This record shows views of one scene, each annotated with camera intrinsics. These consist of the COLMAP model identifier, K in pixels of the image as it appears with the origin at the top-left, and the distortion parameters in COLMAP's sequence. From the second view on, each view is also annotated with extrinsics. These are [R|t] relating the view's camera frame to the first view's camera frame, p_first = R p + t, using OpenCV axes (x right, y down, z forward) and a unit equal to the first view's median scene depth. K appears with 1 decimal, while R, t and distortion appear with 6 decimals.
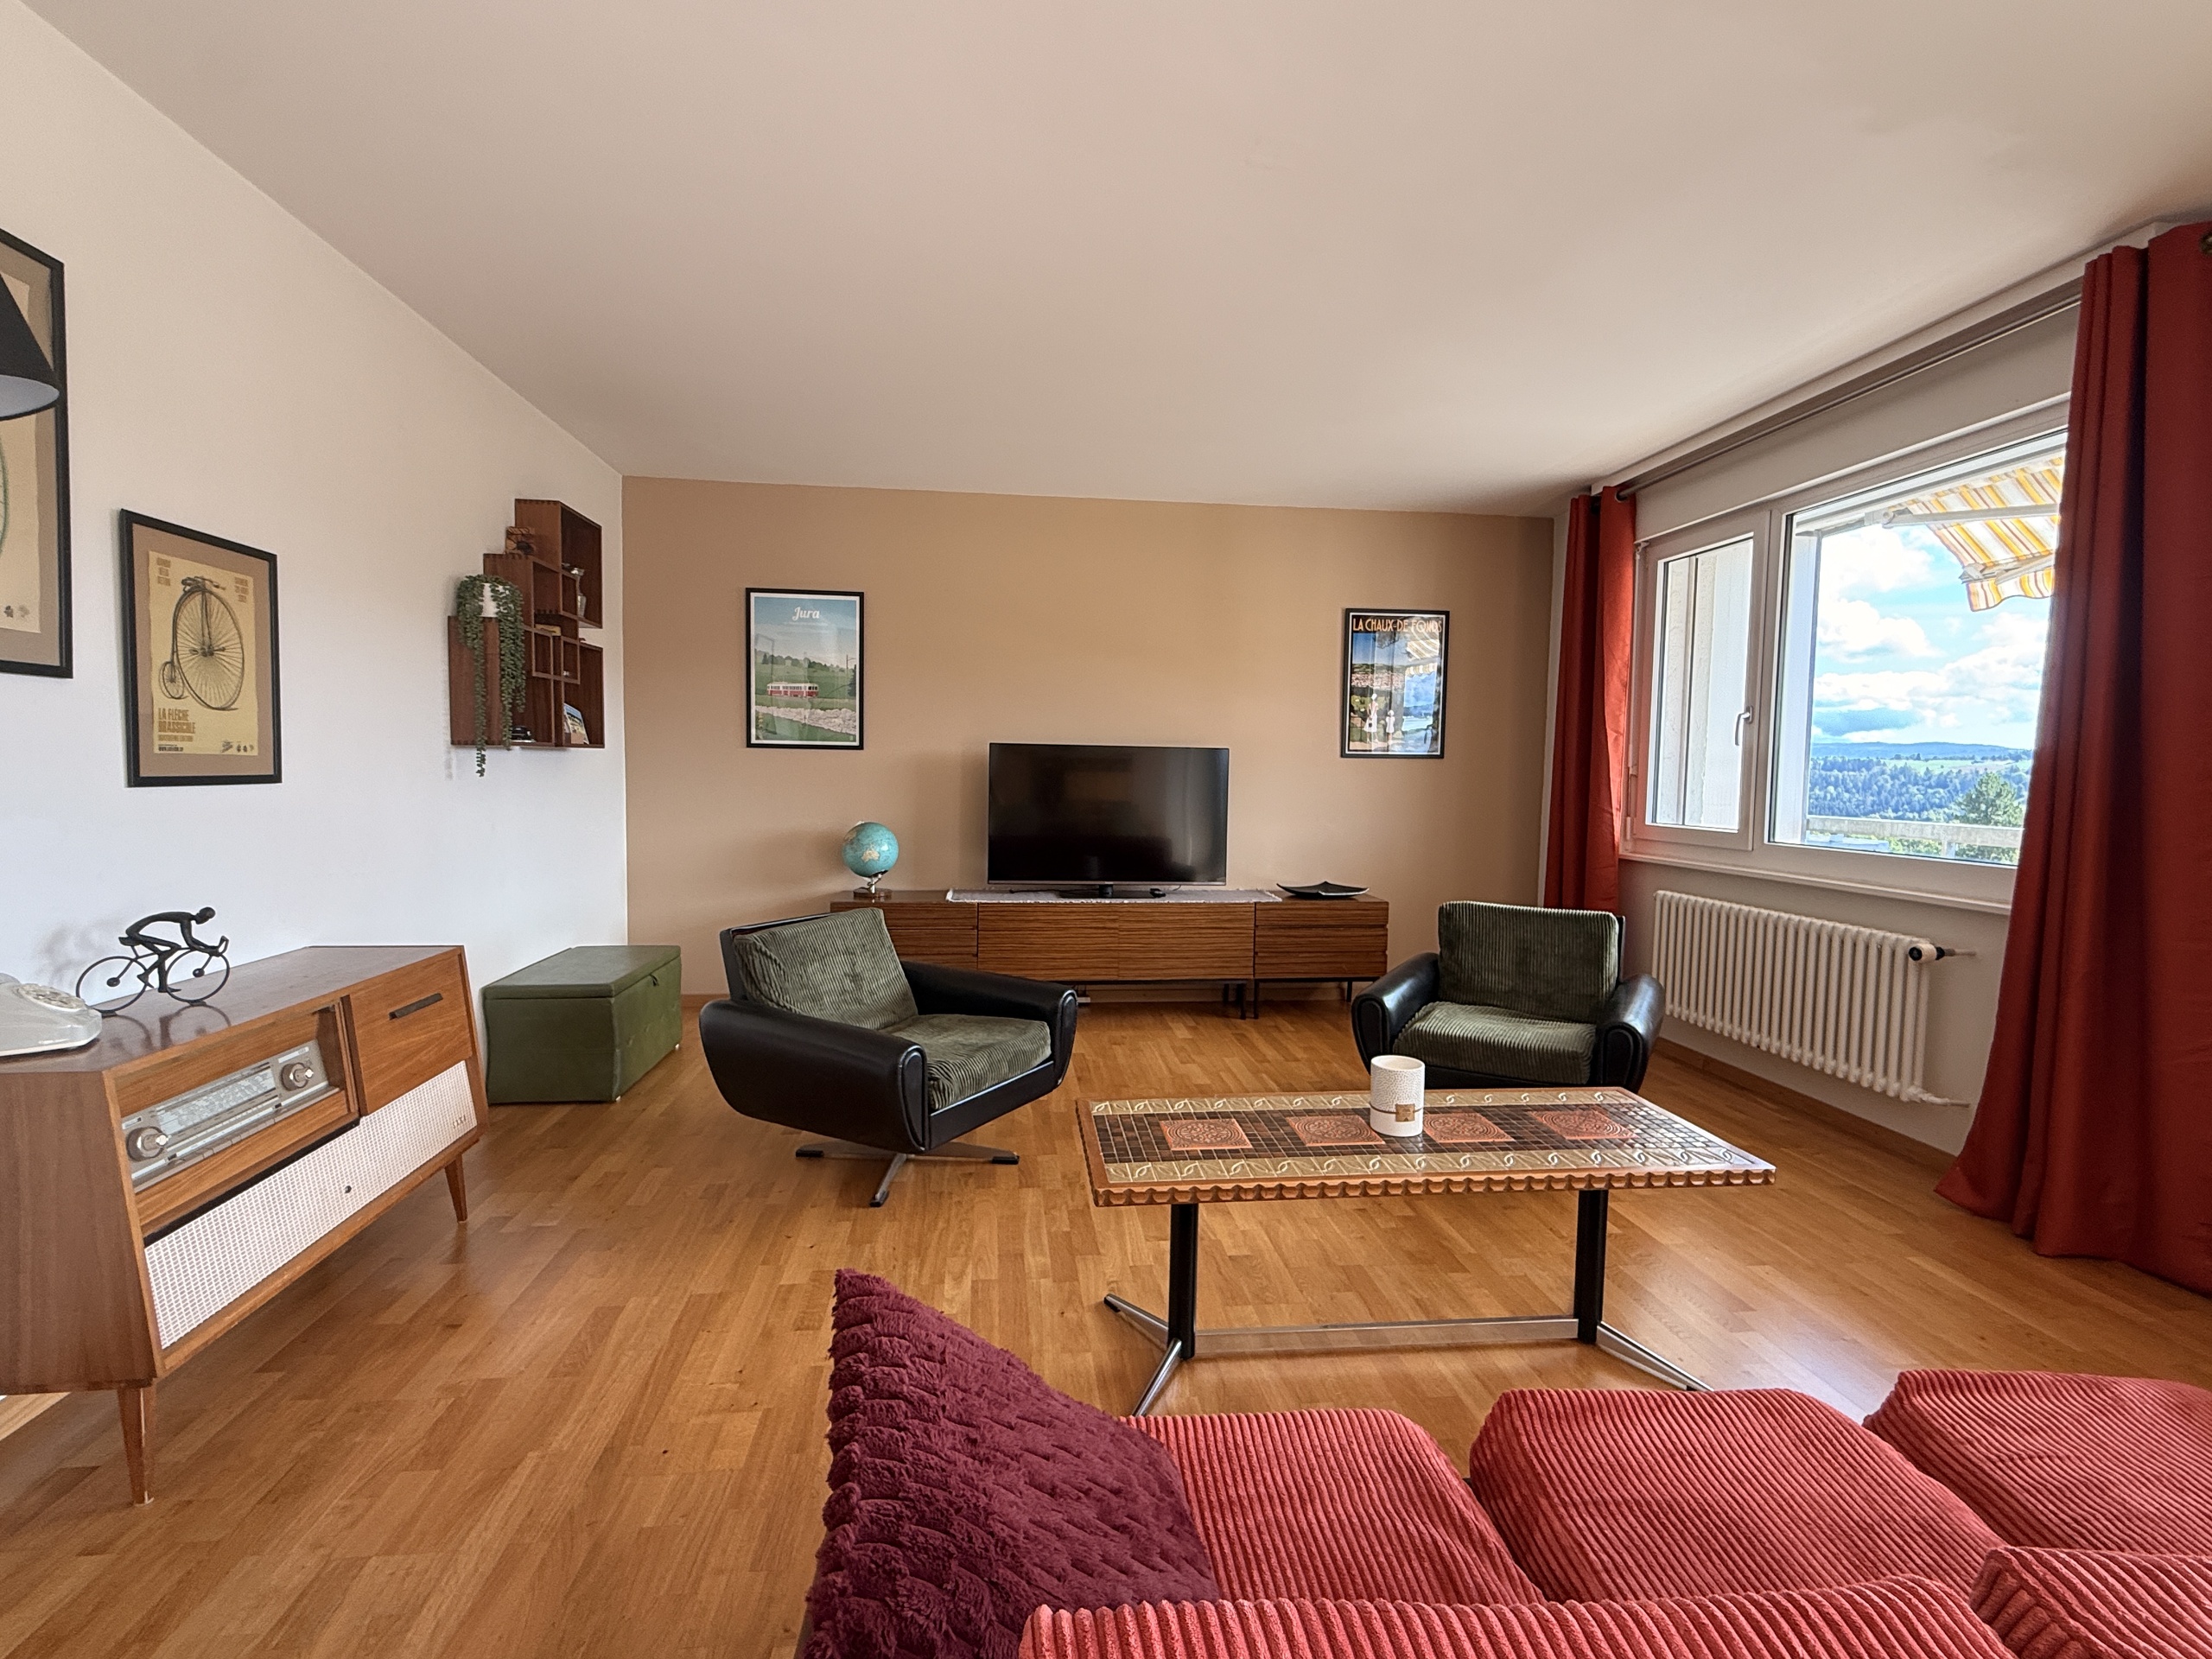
lens RADIAL K [[1032.7, 0, 1106.0], [0, 1032.7, 829.5], [0, 0, 1]] dist [0.001452, 0.000129]
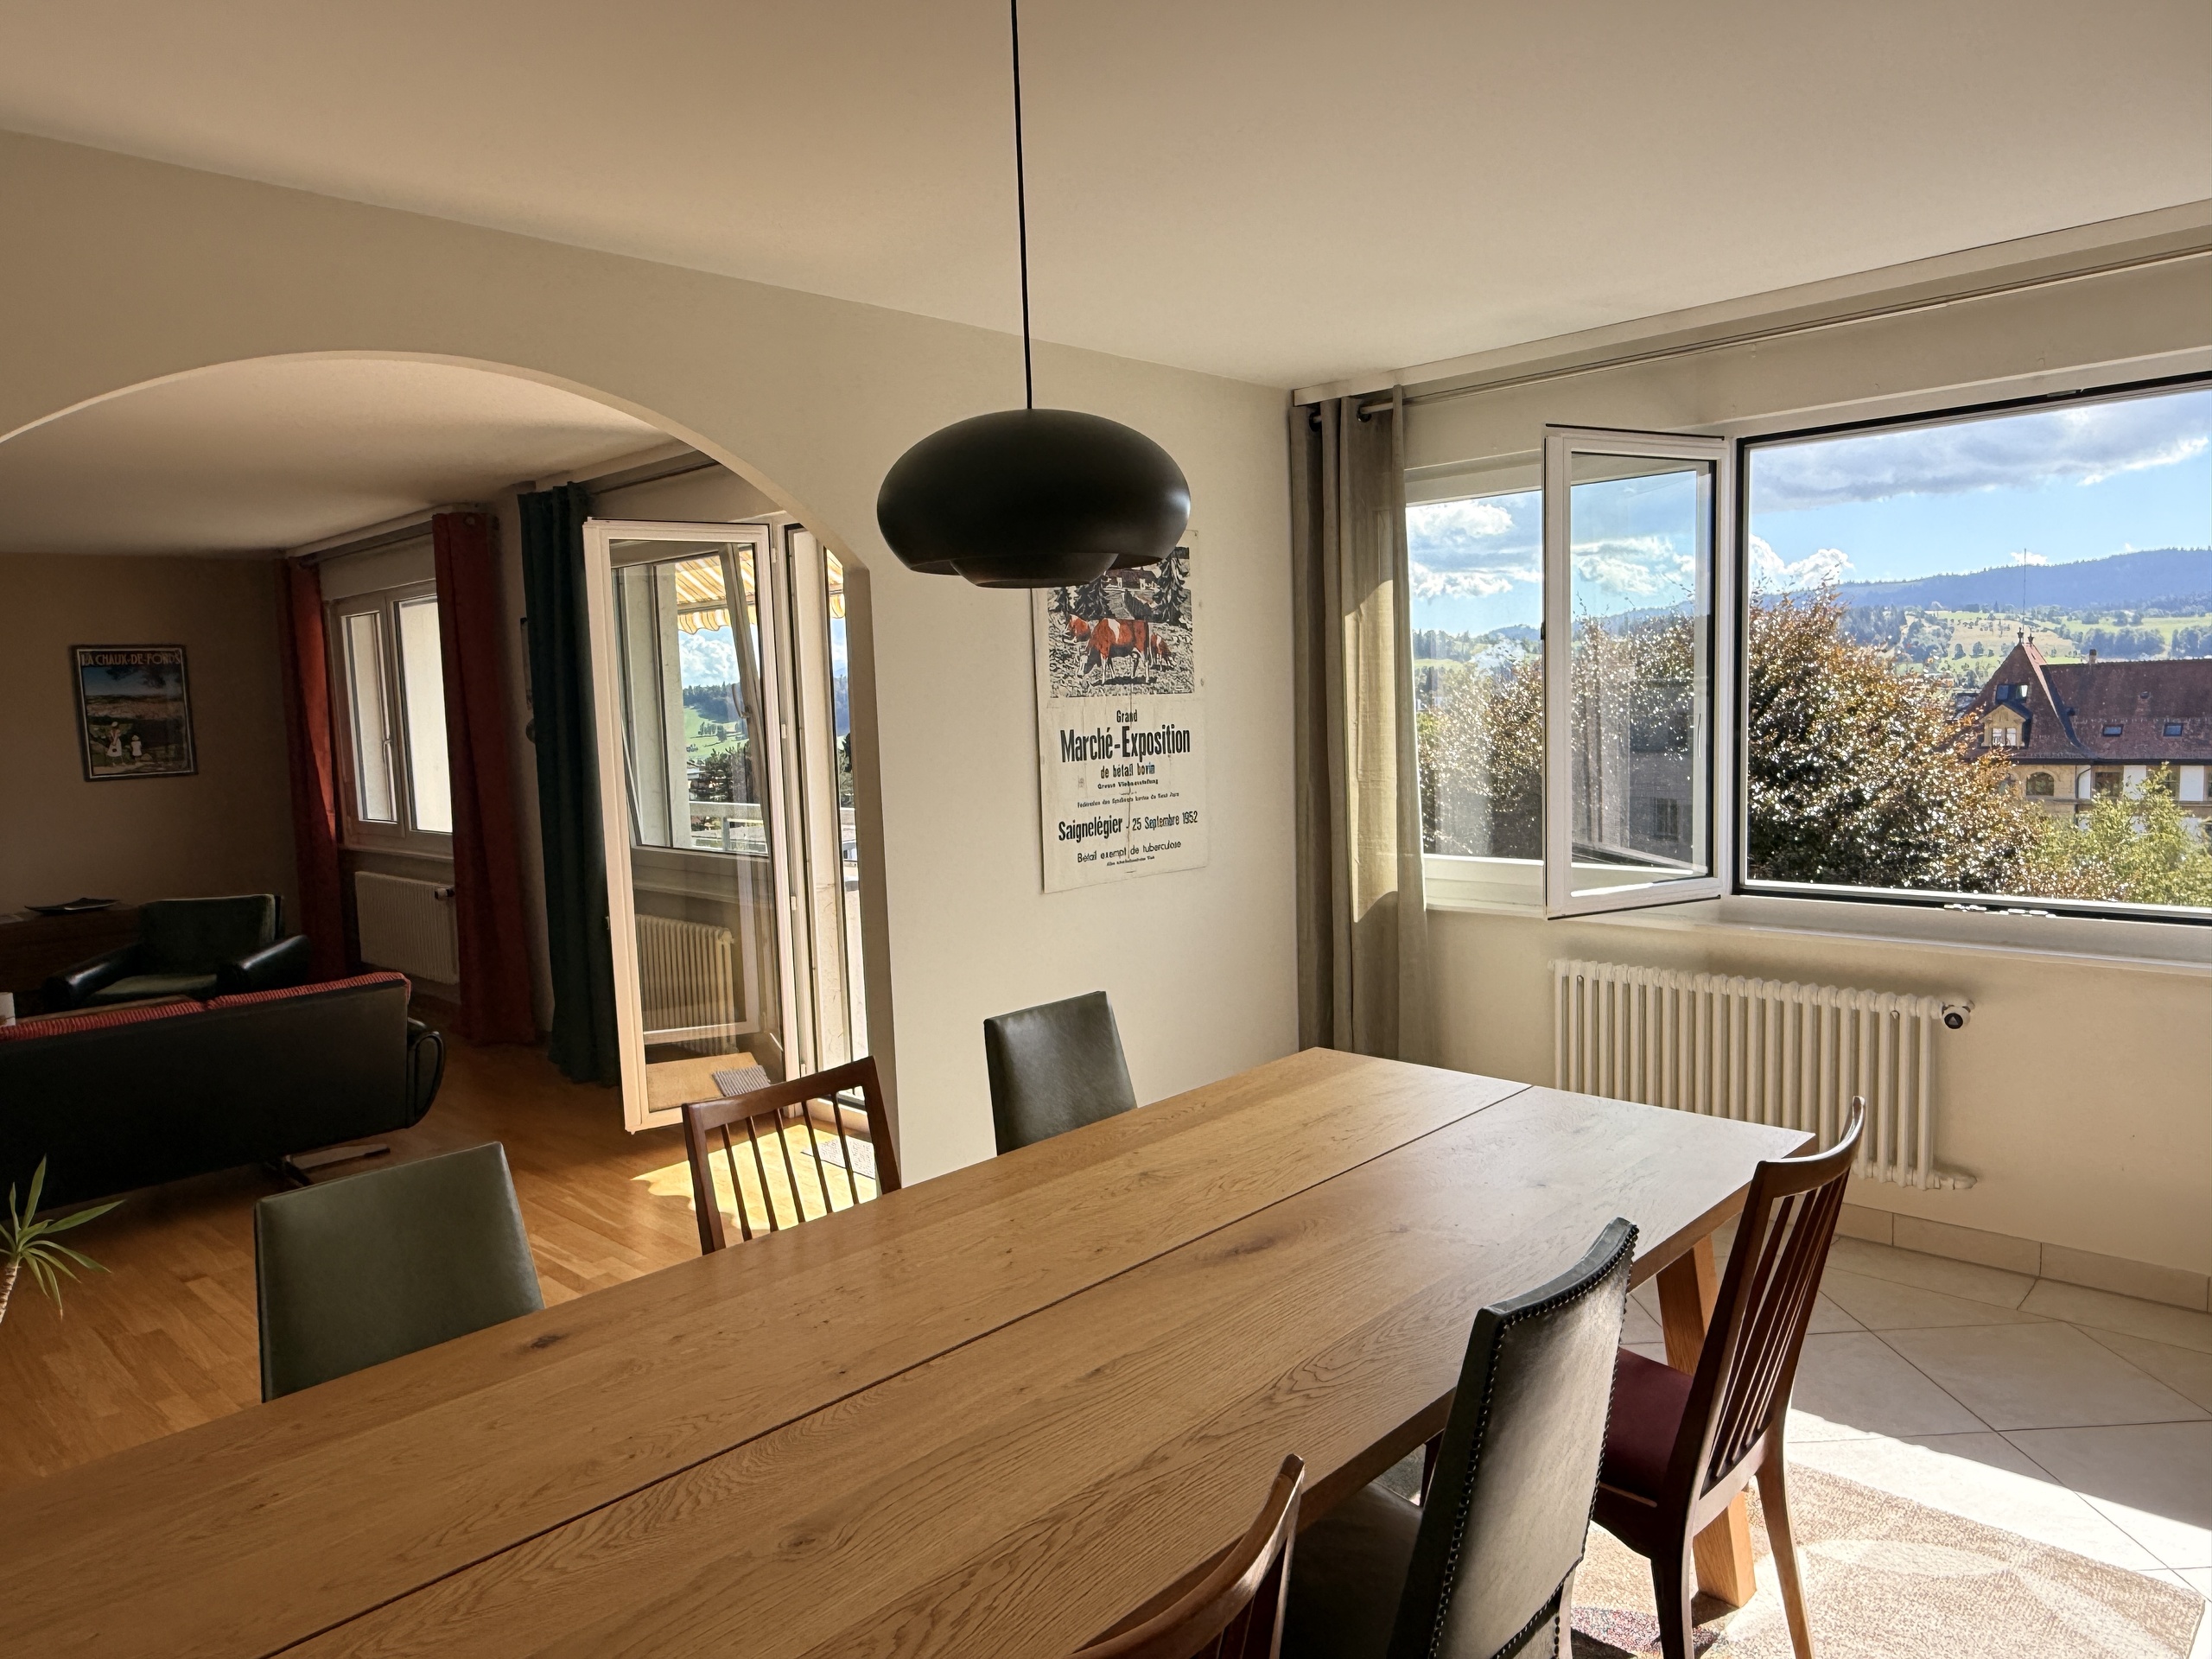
lens RADIAL K [[1413.2, 0, 1106.0], [0, 1413.2, 829.5], [0, 0, 1]] dist [-0.002645, -0.000852]
pose [[0.766011, -0.105031, 0.634189, 0.103989], [0.085356, 0.994445, 0.061597, -0.019866], [-0.637135, 0.006948, 0.770721, -0.830985]]
